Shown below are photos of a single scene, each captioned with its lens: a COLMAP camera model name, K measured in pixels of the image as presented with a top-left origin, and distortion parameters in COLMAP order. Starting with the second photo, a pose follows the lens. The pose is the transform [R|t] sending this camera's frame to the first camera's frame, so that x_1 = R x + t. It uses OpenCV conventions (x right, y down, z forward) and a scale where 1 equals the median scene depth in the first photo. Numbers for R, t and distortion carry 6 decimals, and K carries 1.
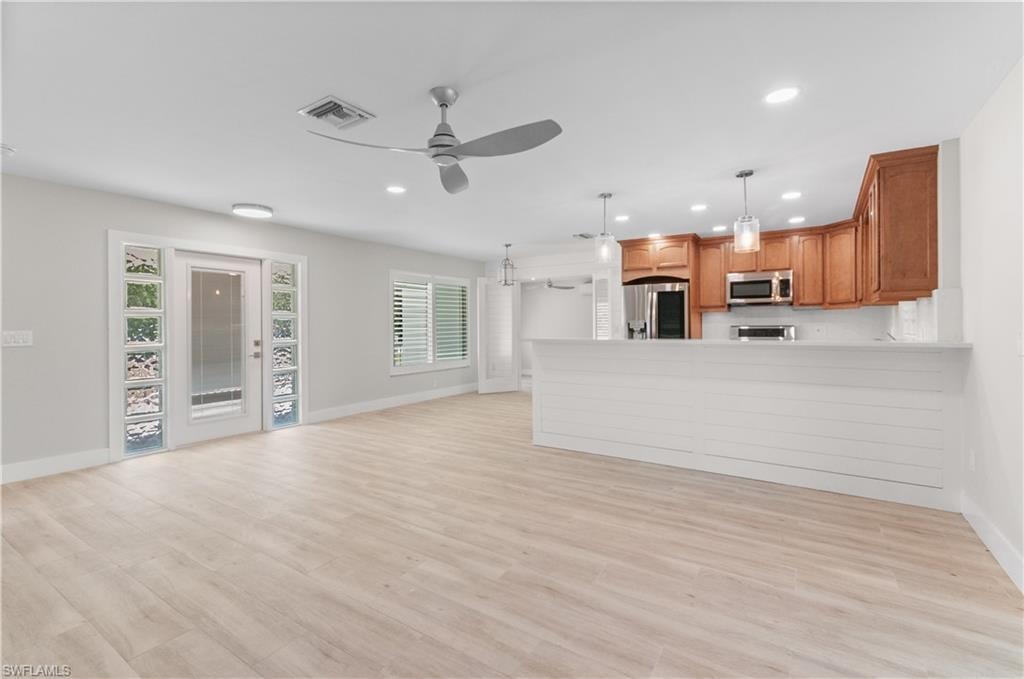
lens RADIAL K [[457.3, 0, 512.4], [0, 457.3, 327.2], [0, 0, 1]] dist [0.000664, 0.000382]
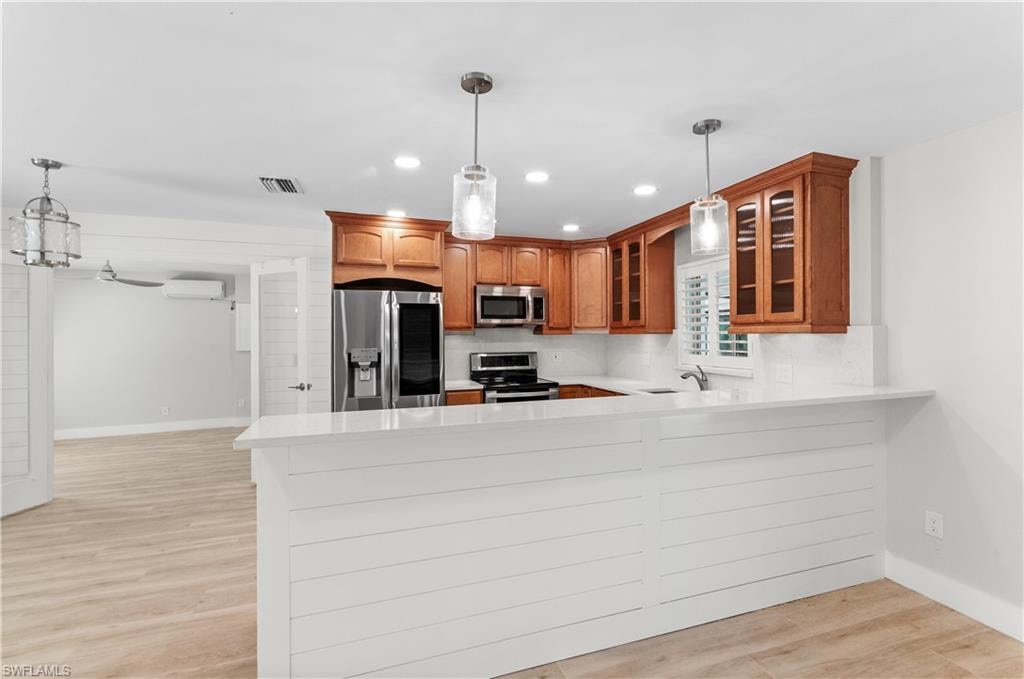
lens RADIAL K [[454.6, 0, 517.5], [0, 454.6, 332.5], [0, 0, 1]] dist [0.002193, 0.000316]
pose [[0.616069, 0.005279, 0.787675, -0.113916], [0.003302, 0.999951, -0.009285, -0.045541], [-0.787685, 0.008321, 0.616022, 0.710193]]
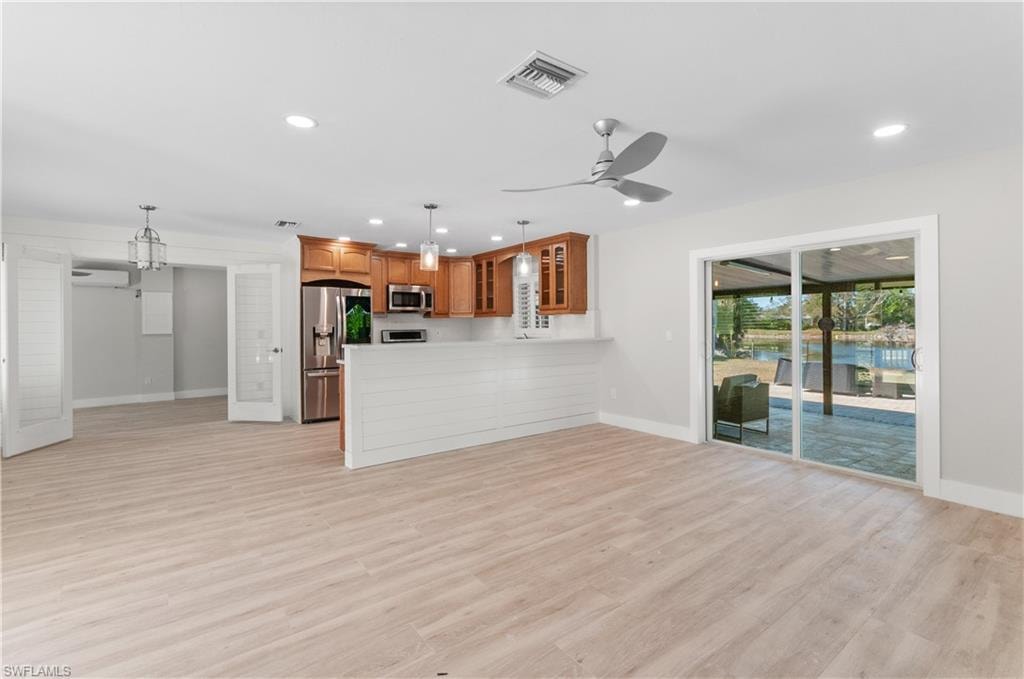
lens RADIAL K [[460.8, 0, 513.8], [0, 460.8, 323.7], [0, 0, 1]] dist [0.004671, 0.000420]
pose [[0.338764, 0.008899, 0.940829, -0.733776], [0.007656, 0.999896, -0.012214, -0.003169], [-0.940840, 0.011341, 0.338661, 0.467502]]
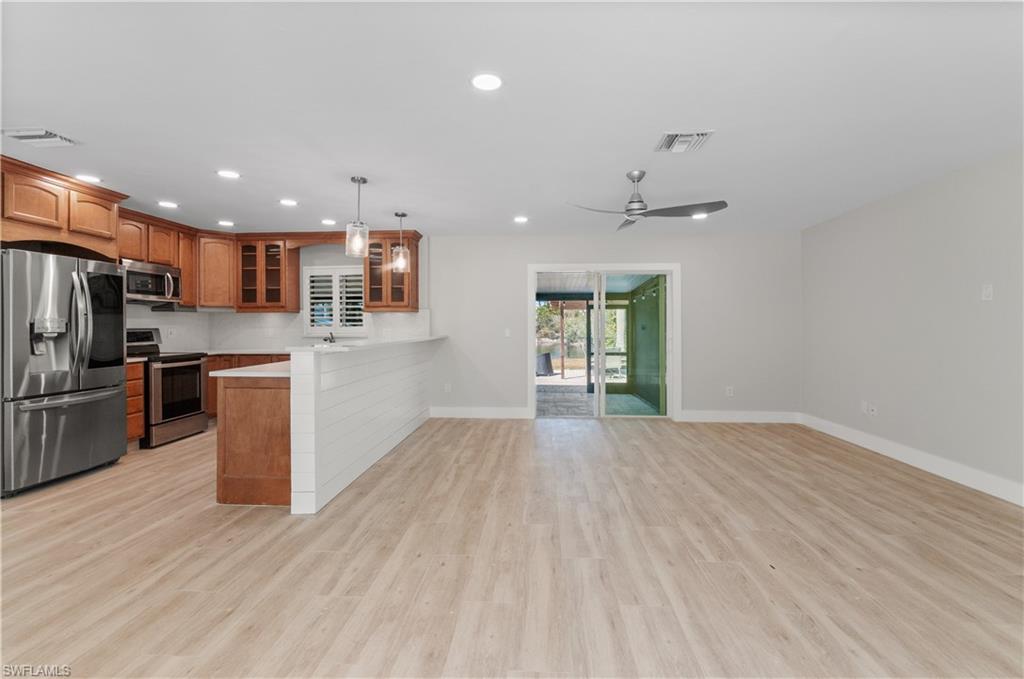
lens RADIAL K [[460.8, 0, 513.8], [0, 460.8, 323.7], [0, 0, 1]] dist [0.004671, 0.000420]
pose [[-0.492146, 0.008689, 0.870469, -0.721825], [0.006489, 0.999959, -0.006312, -0.003058], [-0.870488, 0.002542, -0.492183, 1.189594]]
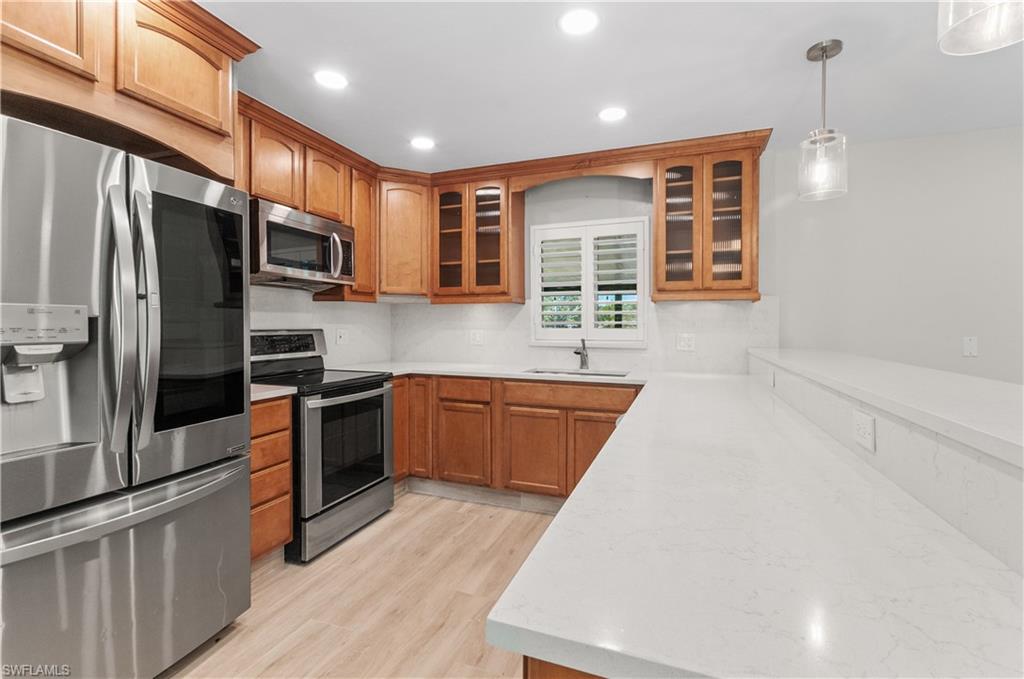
lens RADIAL K [[457.3, 0, 512.4], [0, 457.3, 327.2], [0, 0, 1]] dist [0.000664, 0.000382]
pose [[-0.219914, -0.003047, 0.975514, 0.055116], [-0.002708, 0.999993, 0.002513, -0.010302], [-0.975515, -0.002089, -0.219921, 1.273423]]
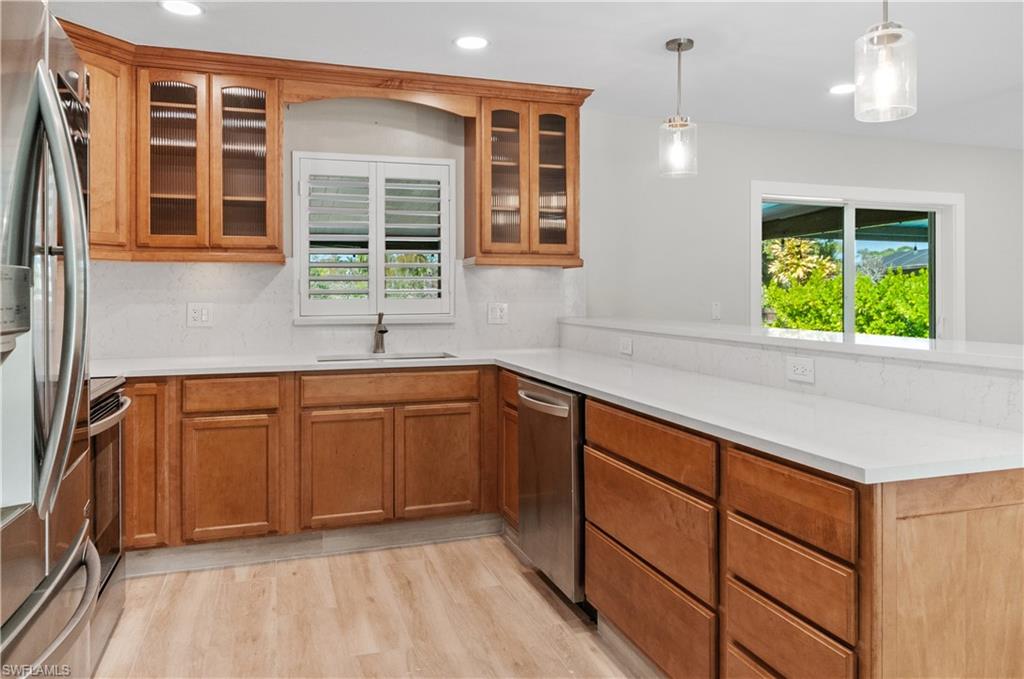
lens RADIAL K [[704.7, 0, 512.6], [0, 704.7, 286.1], [0, 0, 1]] dist [0.006539, 0.002008]
pose [[-0.786850, 0.011507, 0.617037, 0.100833], [0.005333, 0.999916, -0.011847, -0.011341], [-0.617122, -0.006031, -0.786845, 1.595460]]
